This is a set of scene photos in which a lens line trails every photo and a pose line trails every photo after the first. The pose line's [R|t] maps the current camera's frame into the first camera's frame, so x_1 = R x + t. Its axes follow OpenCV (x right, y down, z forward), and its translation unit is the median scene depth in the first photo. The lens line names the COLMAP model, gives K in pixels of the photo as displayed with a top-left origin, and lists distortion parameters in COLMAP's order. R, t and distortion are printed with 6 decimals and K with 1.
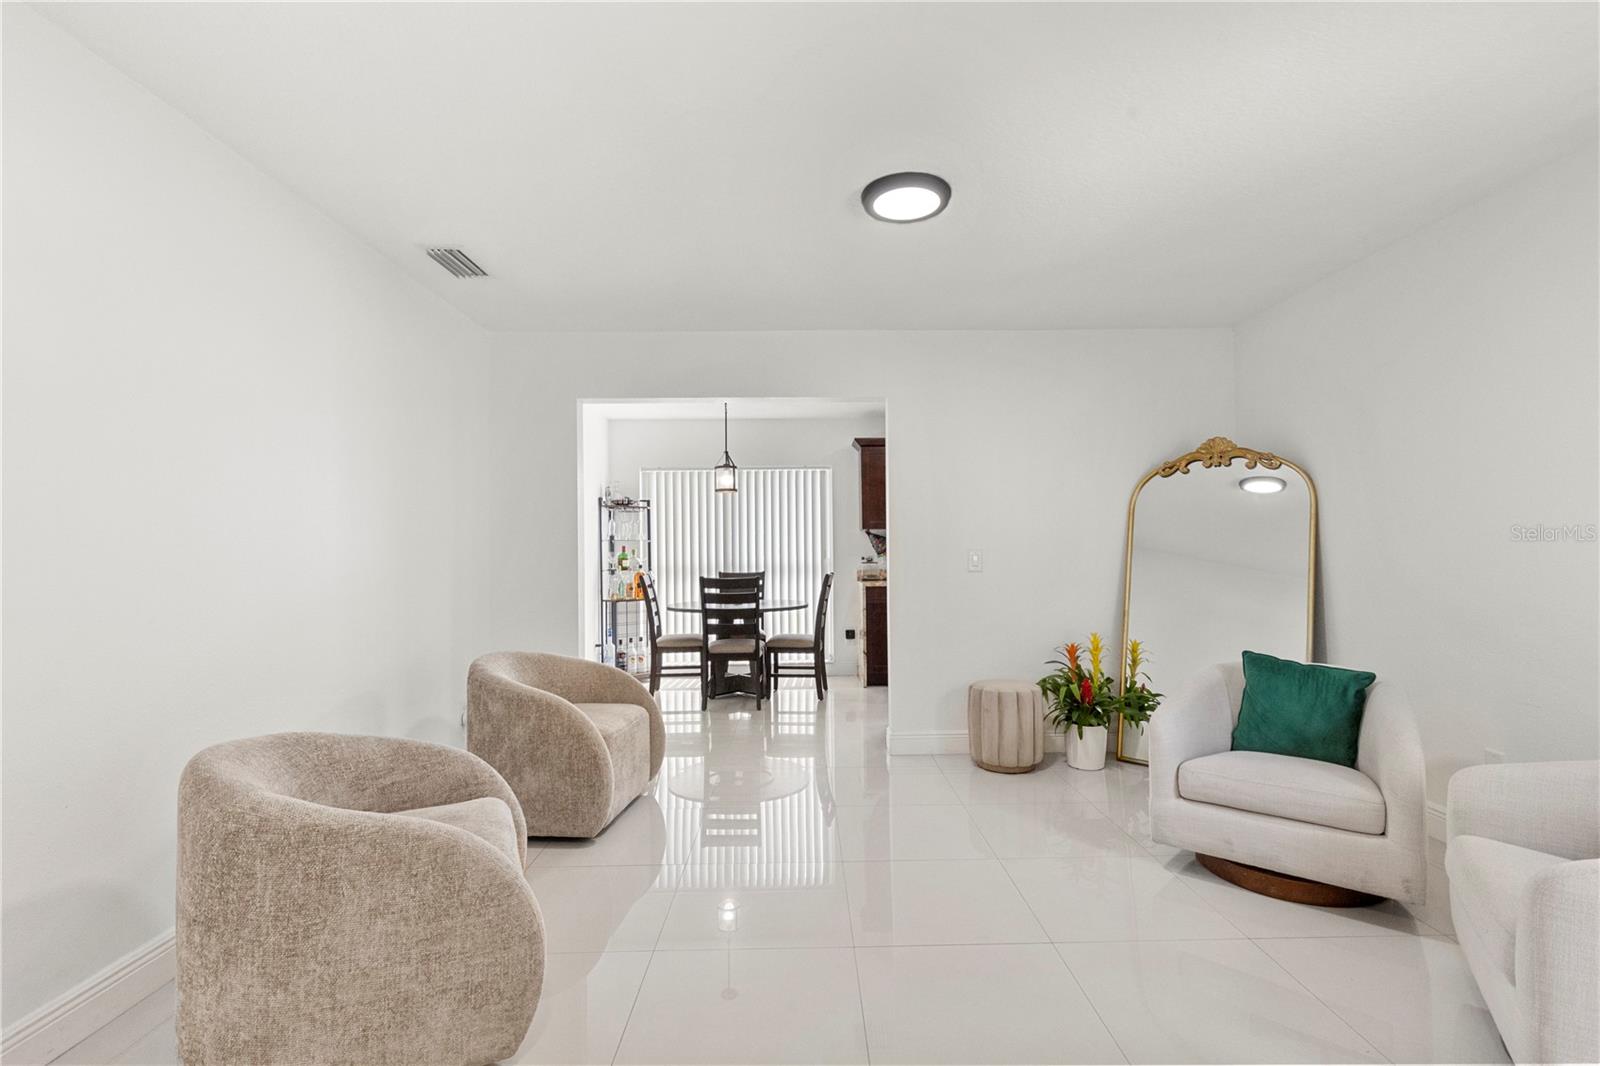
lens RADIAL K [[722.8, 0, 813.0], [0, 722.8, 539.7], [0, 0, 1]] dist [0.010024, -0.001020]
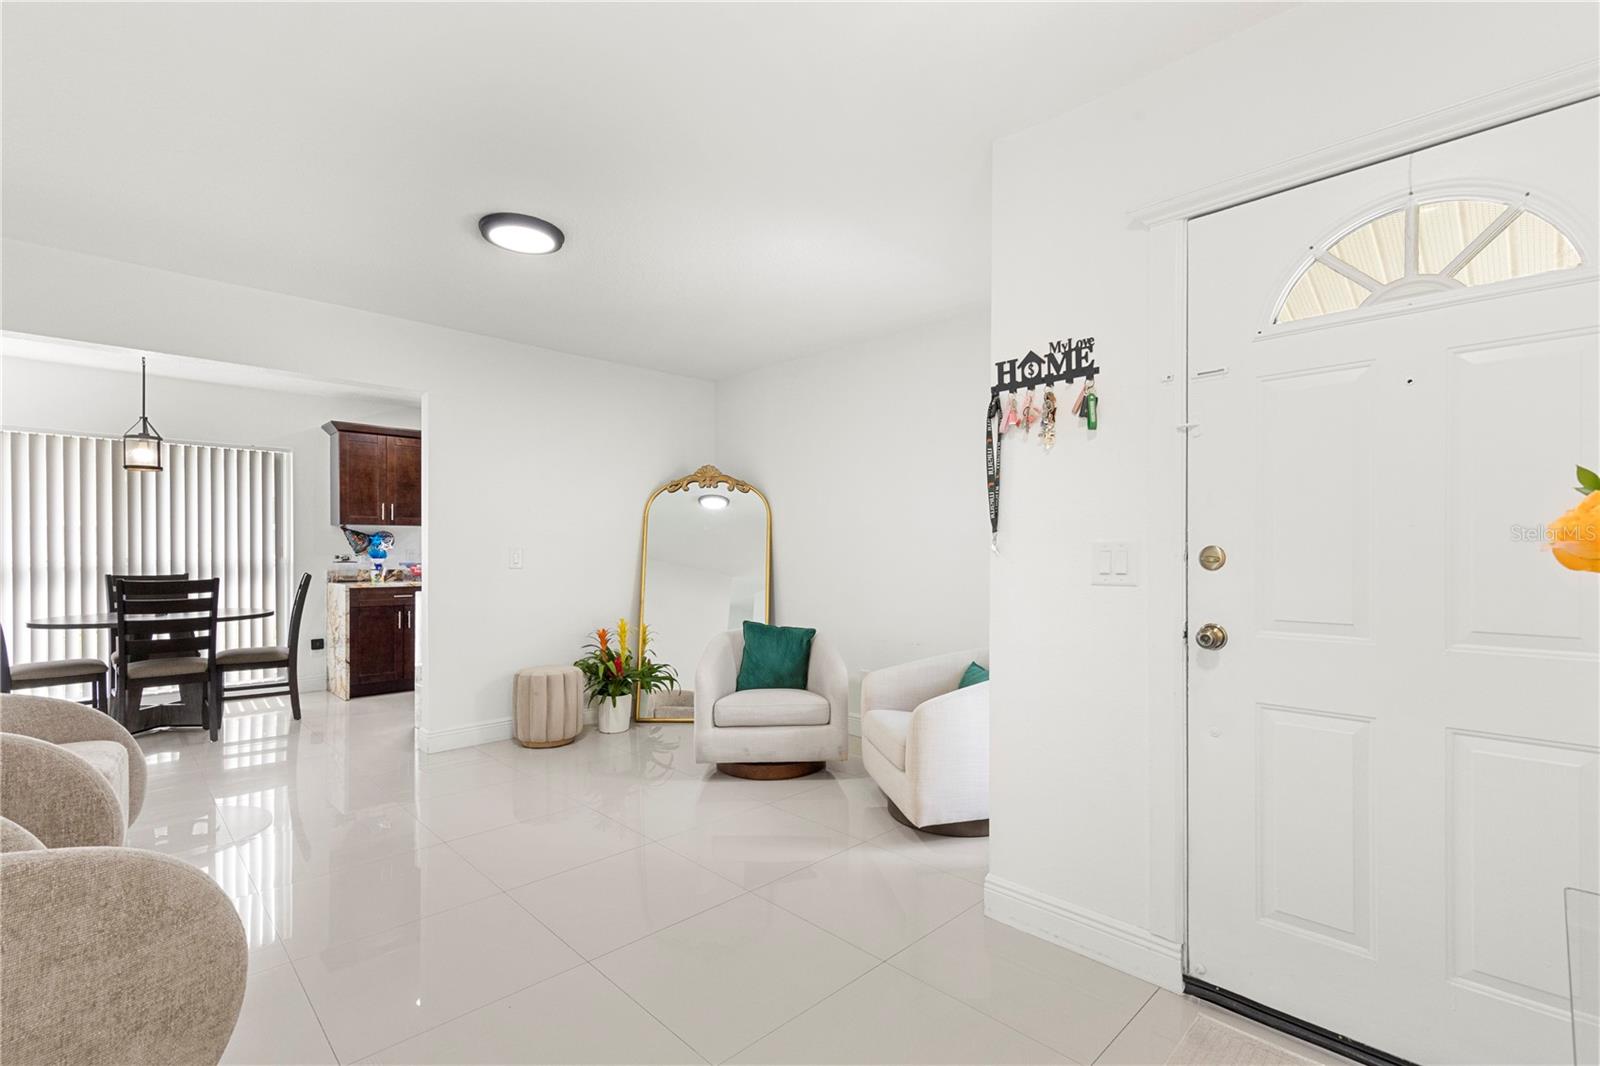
lens RADIAL K [[722.8, 0, 819.5], [0, 722.8, 546.7], [0, 0, 1]] dist [0.010024, -0.001020]
pose [[0.718746, 0.014399, 0.695123, -0.215433], [-0.018388, 0.999829, -0.001698, 0.005667], [-0.695029, -0.011562, 0.718889, -0.089992]]
